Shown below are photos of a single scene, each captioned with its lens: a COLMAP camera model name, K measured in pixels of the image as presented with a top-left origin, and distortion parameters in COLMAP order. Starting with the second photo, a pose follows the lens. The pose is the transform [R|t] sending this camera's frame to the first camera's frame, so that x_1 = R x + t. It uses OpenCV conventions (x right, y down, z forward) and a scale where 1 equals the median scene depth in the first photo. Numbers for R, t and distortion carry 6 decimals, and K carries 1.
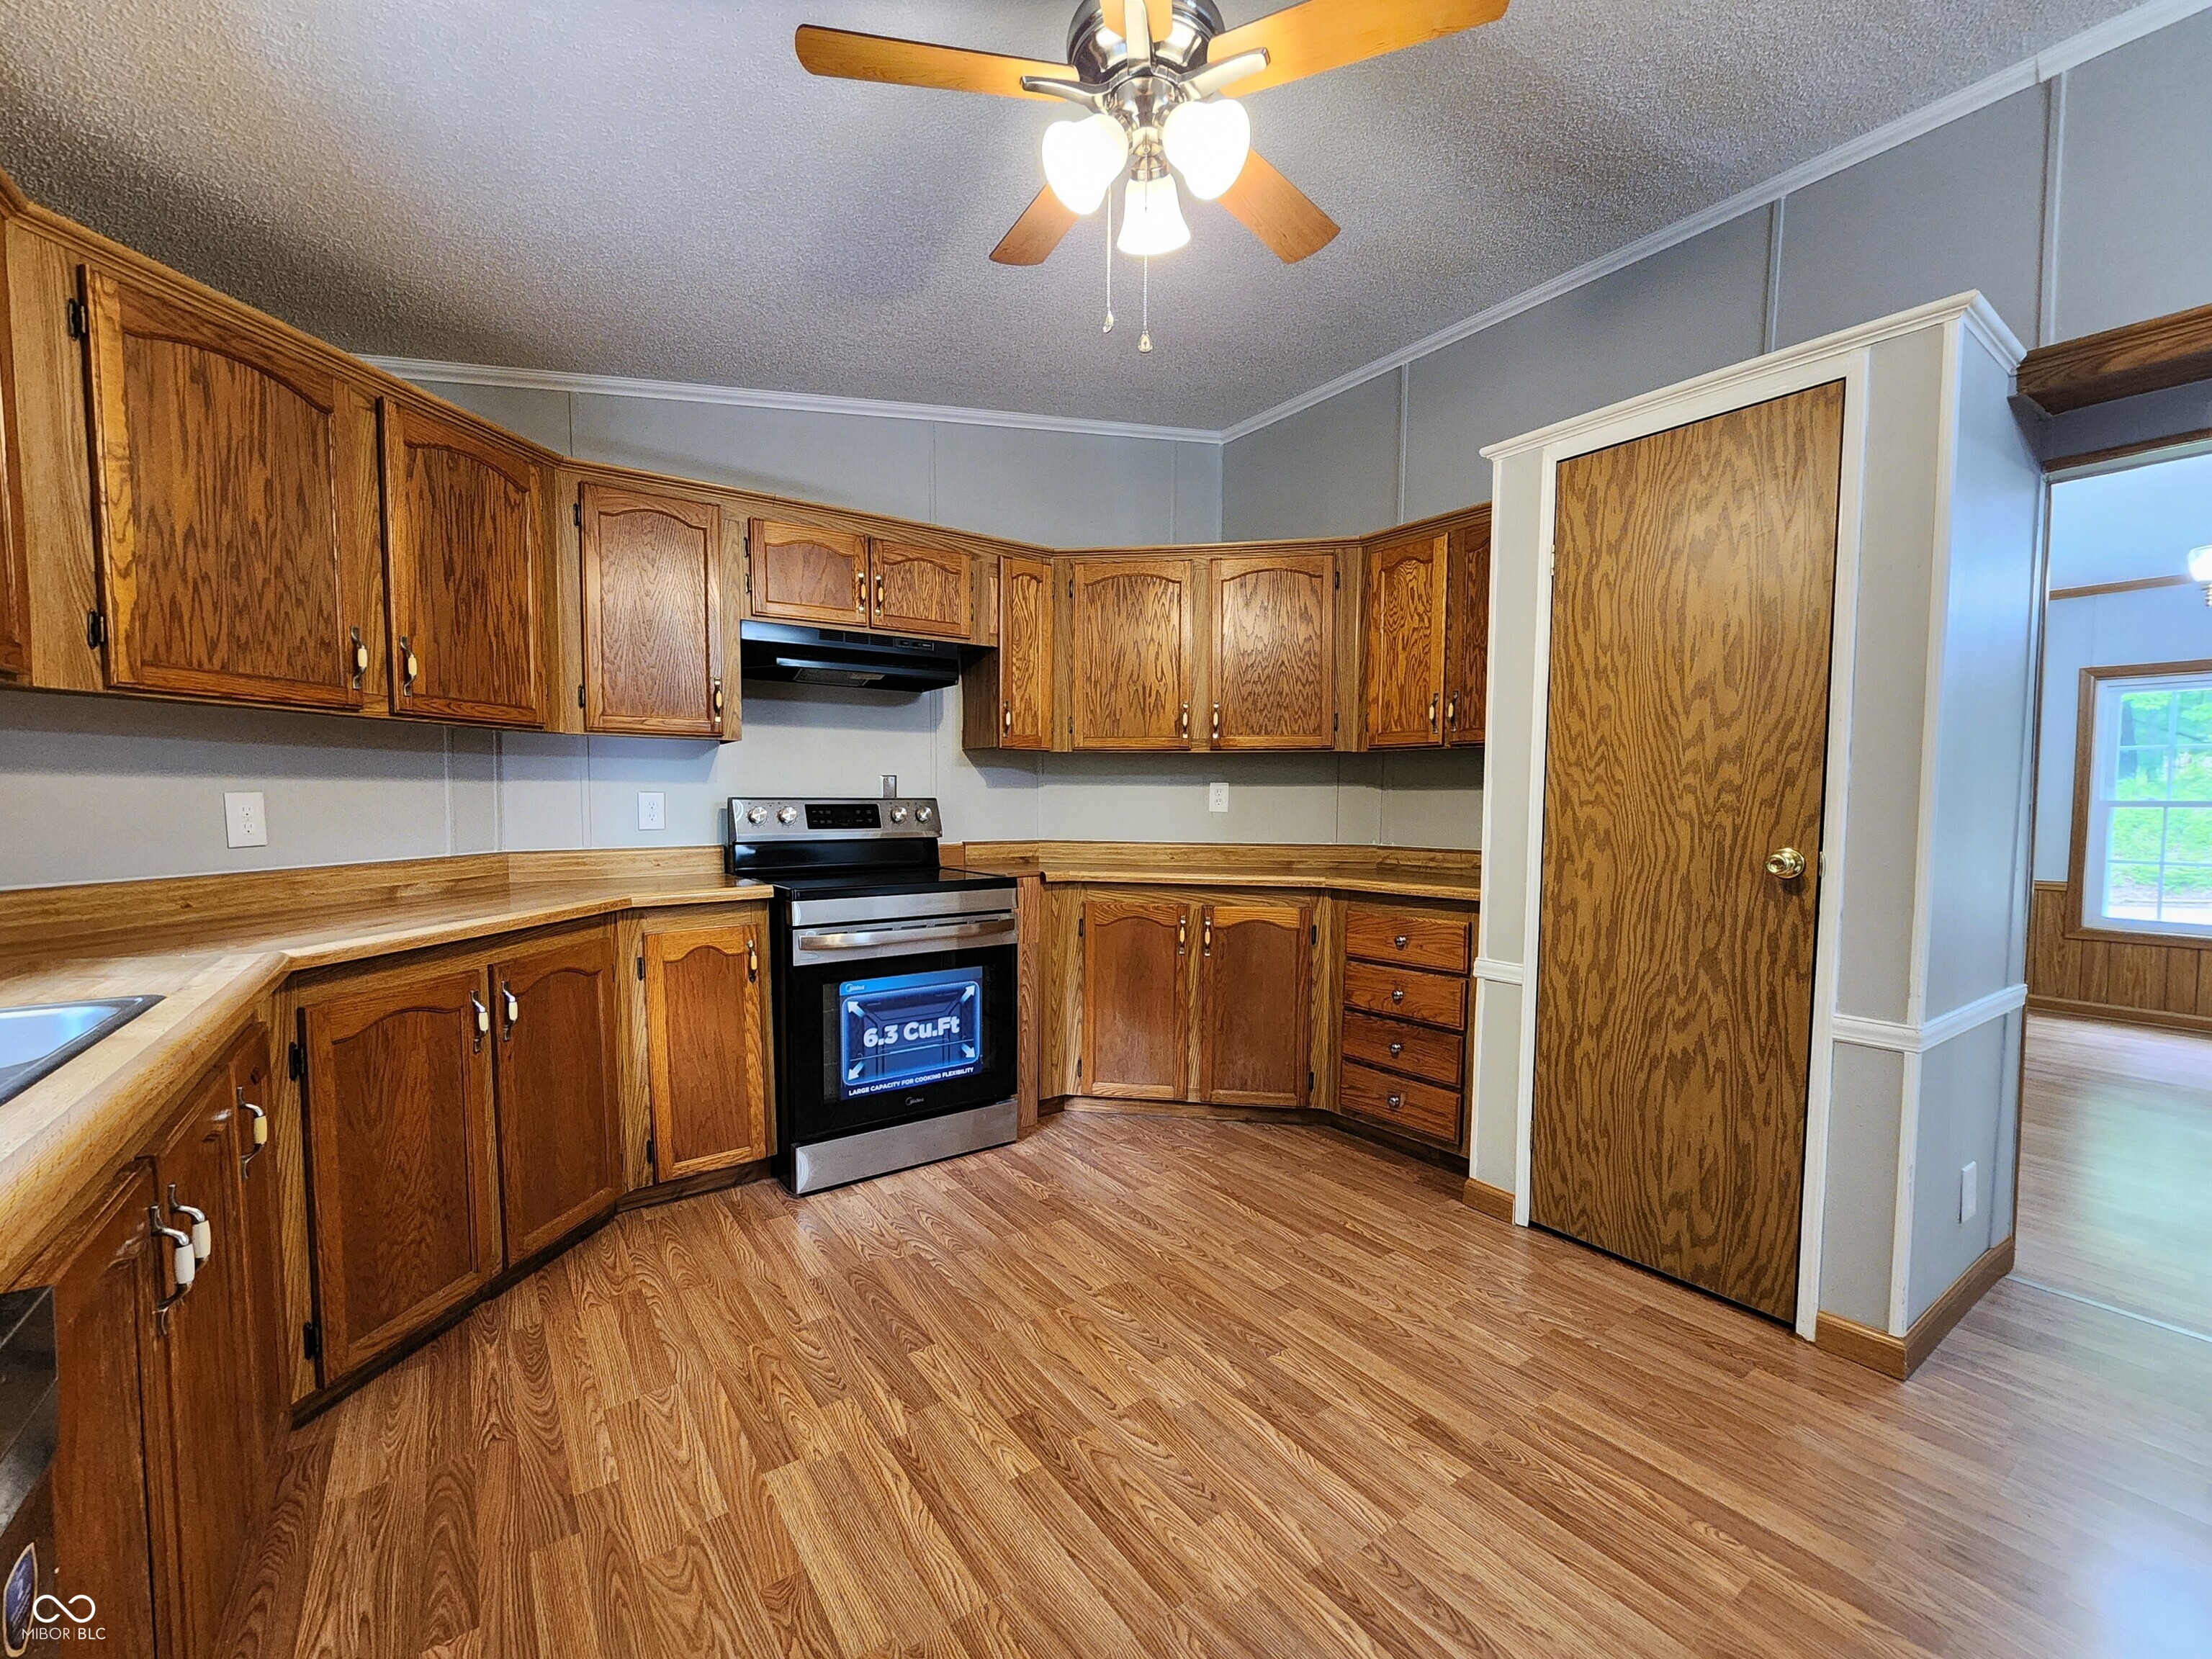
lens RADIAL K [[918.3, 0, 1094.6], [0, 918.3, 848.4], [0, 0, 1]] dist [0.000250, -0.000030]
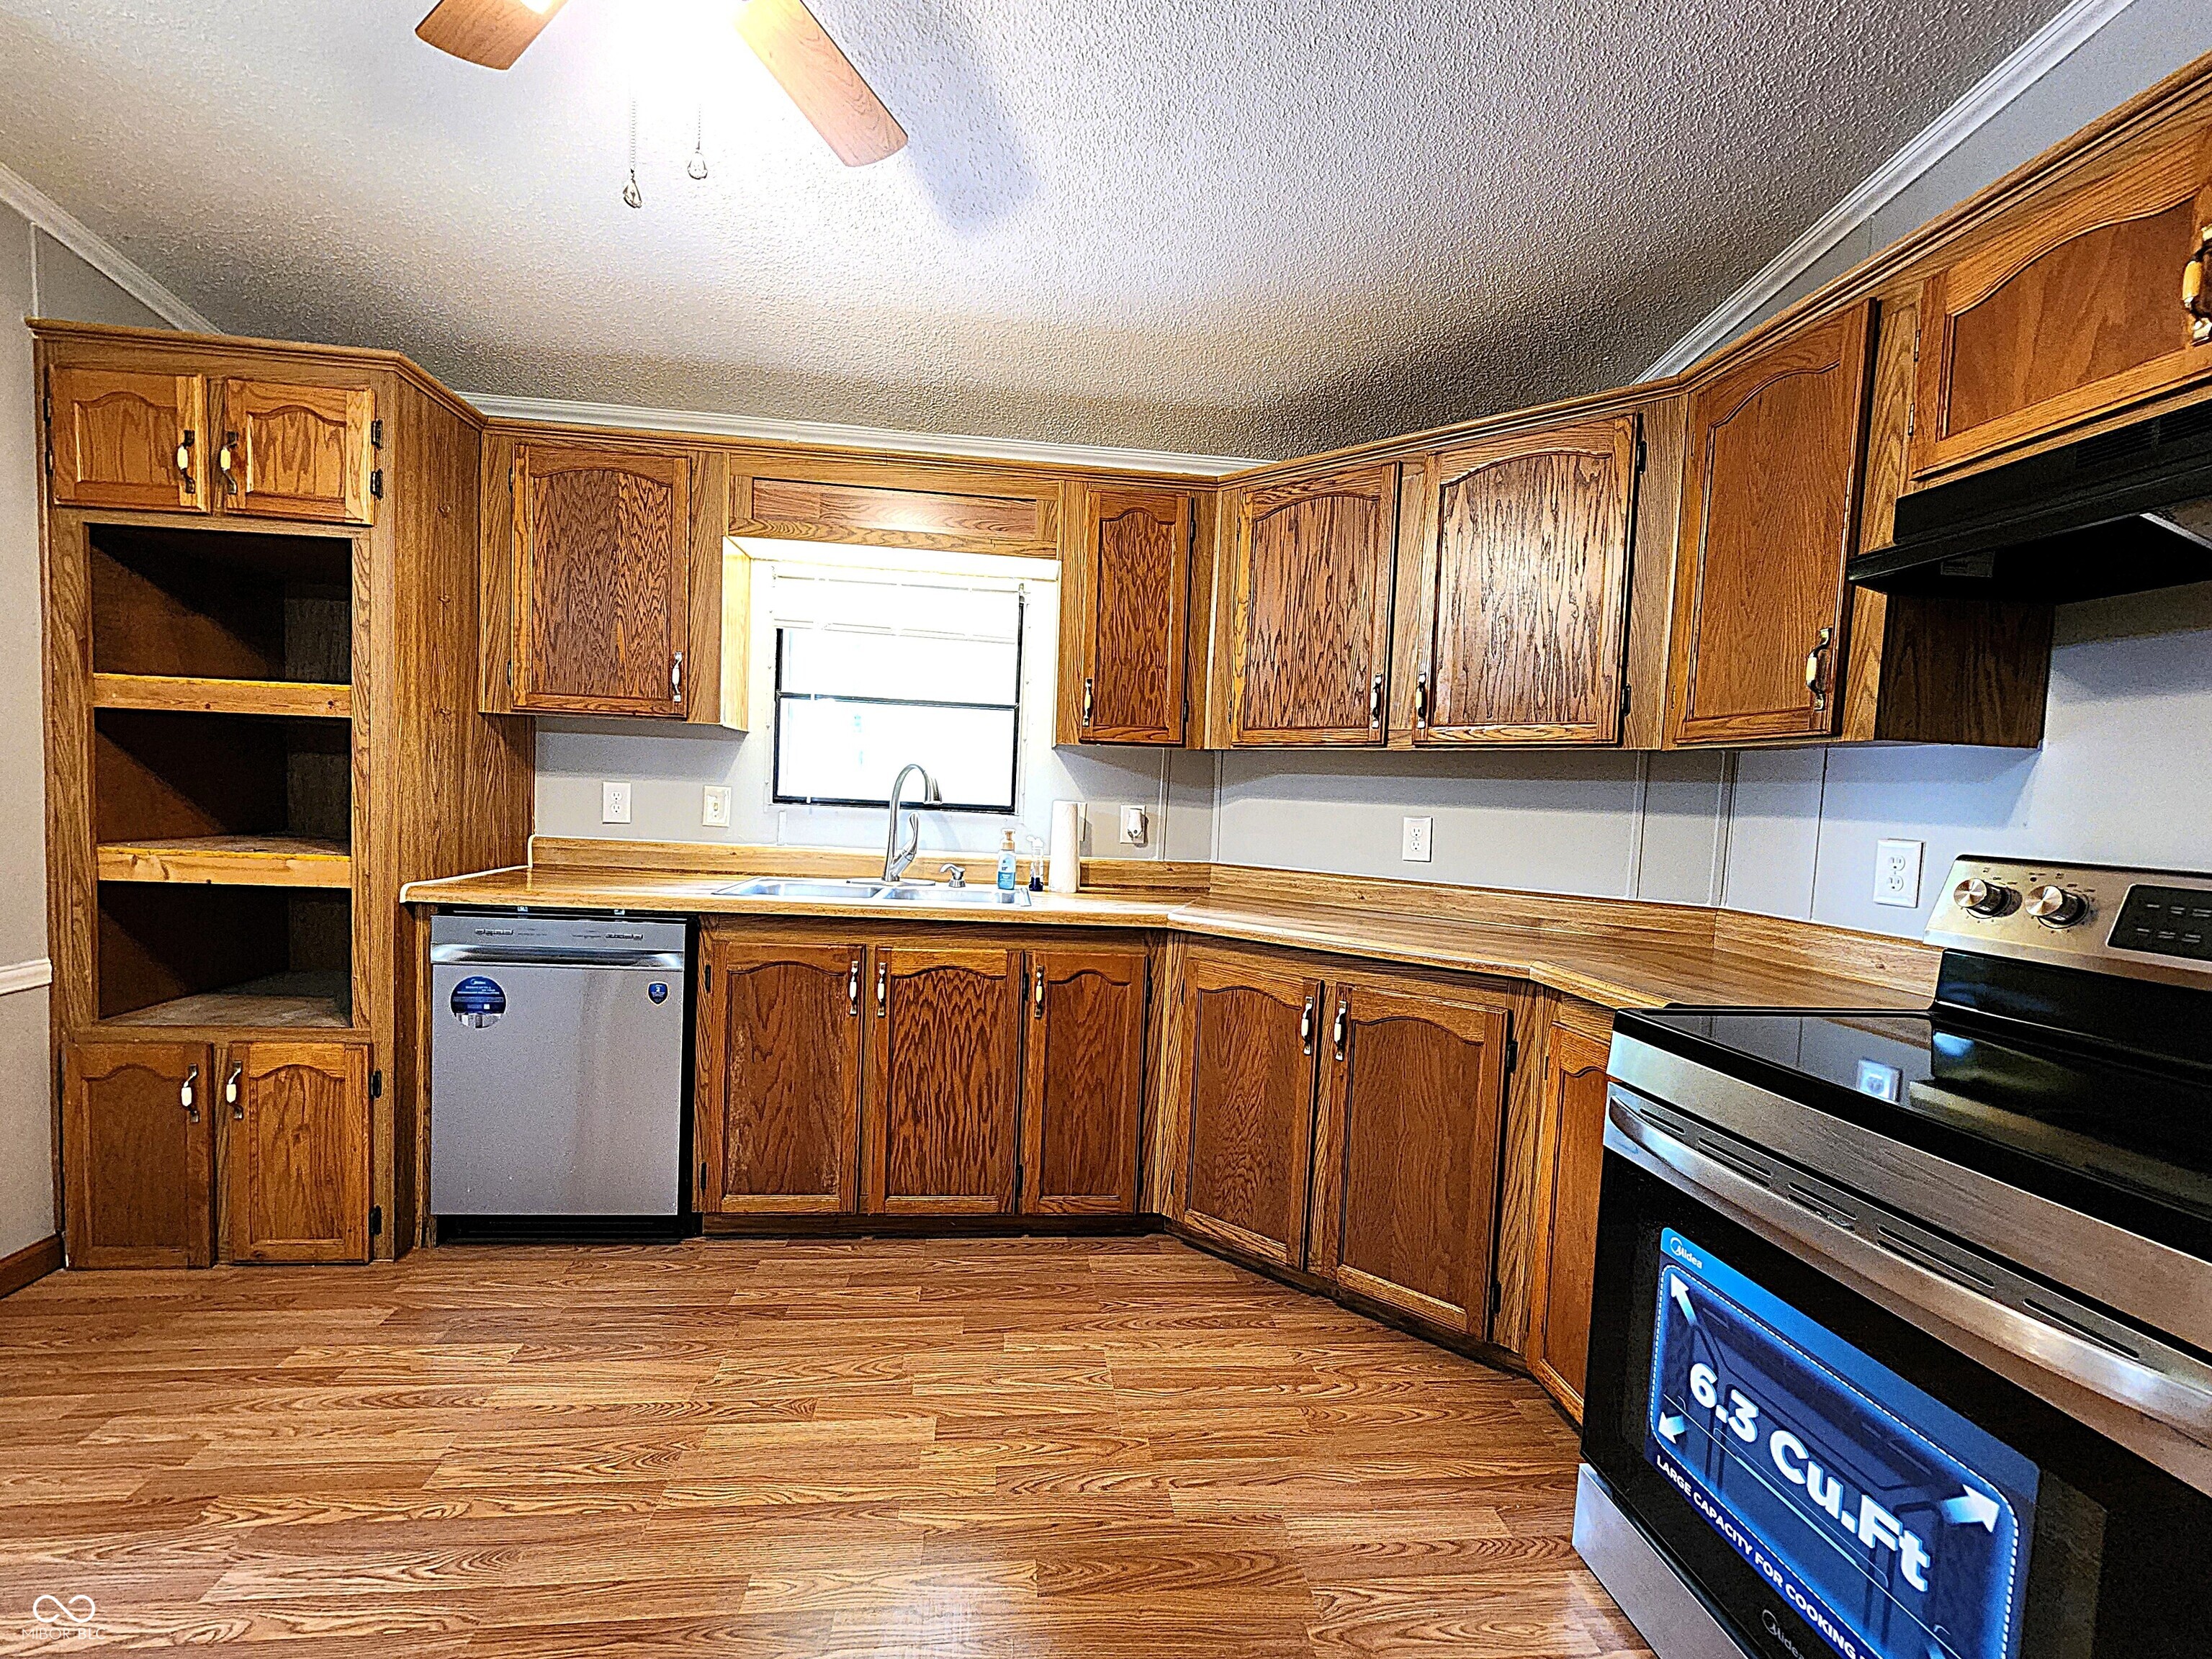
lens RADIAL K [[918.3, 0, 1094.6], [0, 918.3, 848.4], [0, 0, 1]] dist [0.000250, -0.000030]
pose [[-0.481626, 0.030923, -0.875831, 0.395760], [-0.093621, 0.991843, 0.086502, -0.090425], [0.871362, 0.123658, -0.474802, 1.281050]]
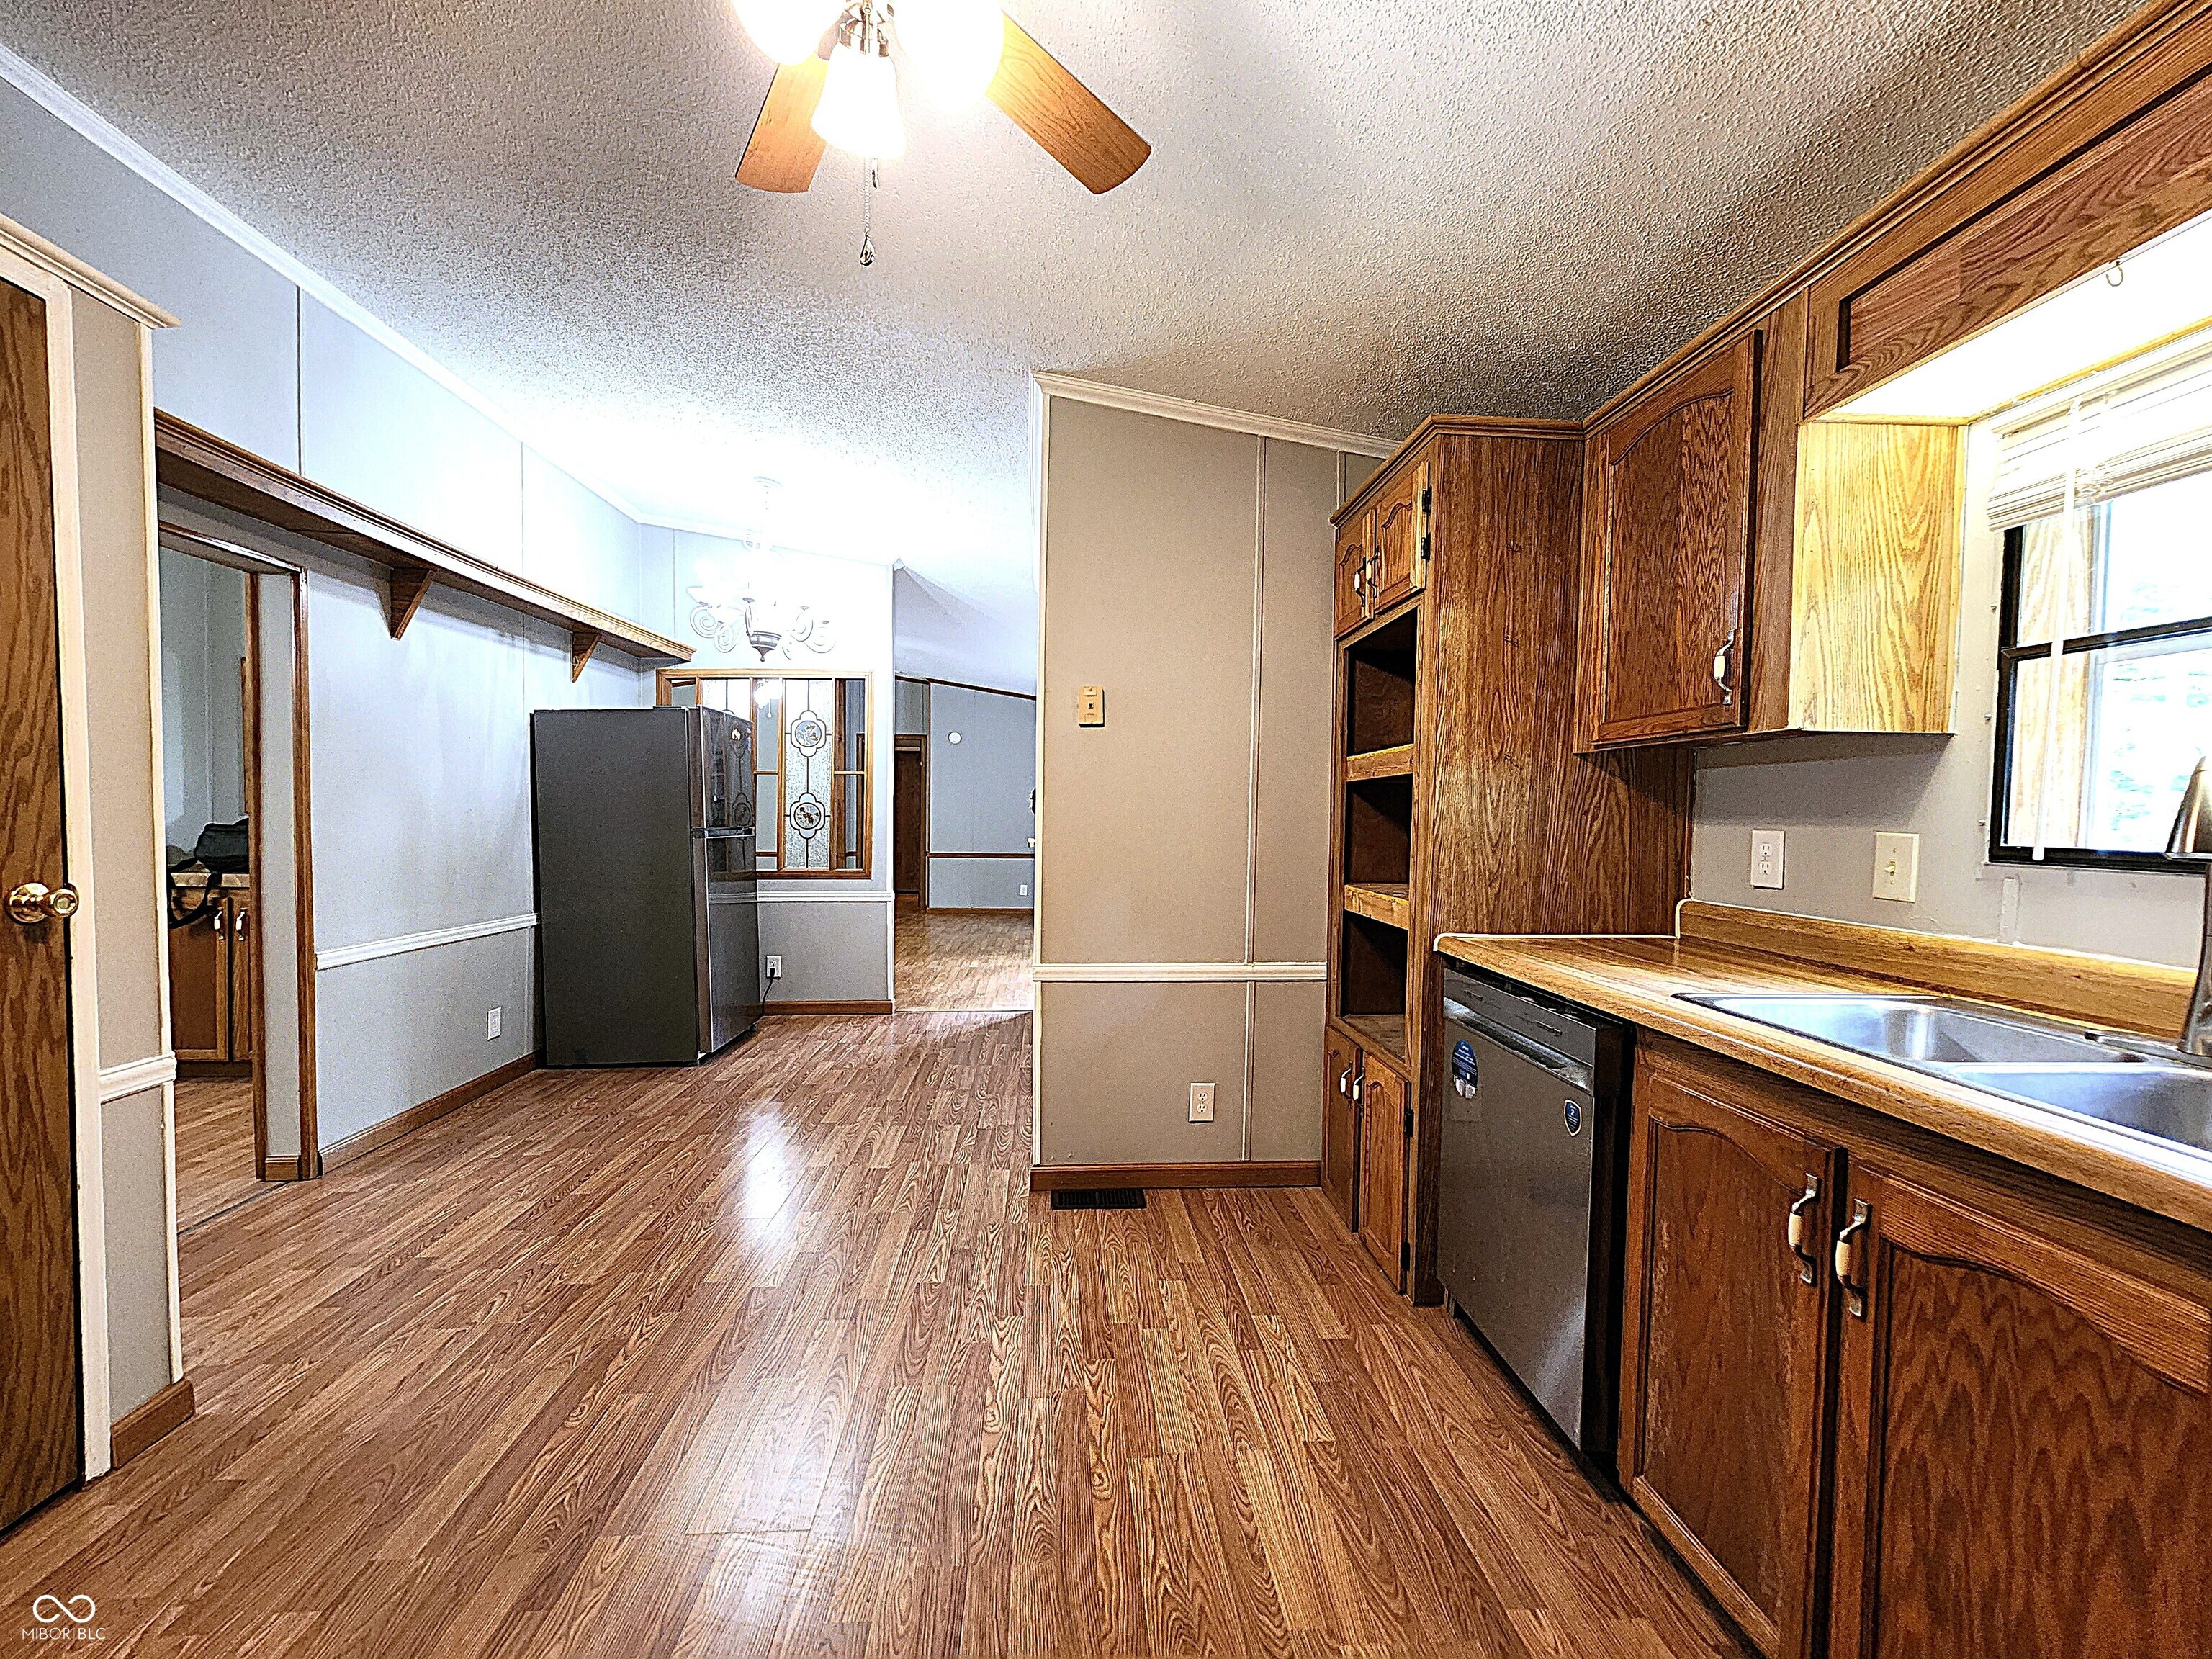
lens RADIAL K [[910.9, 0, 1102.9], [0, 910.9, 848.0], [0, 0, 1]] dist [-0.001068, -0.000113]
pose [[-0.852399, -0.030021, 0.522030, -0.396258], [0.017502, 0.996153, 0.085866, -0.078406], [-0.522599, 0.082329, -0.848594, 1.174079]]
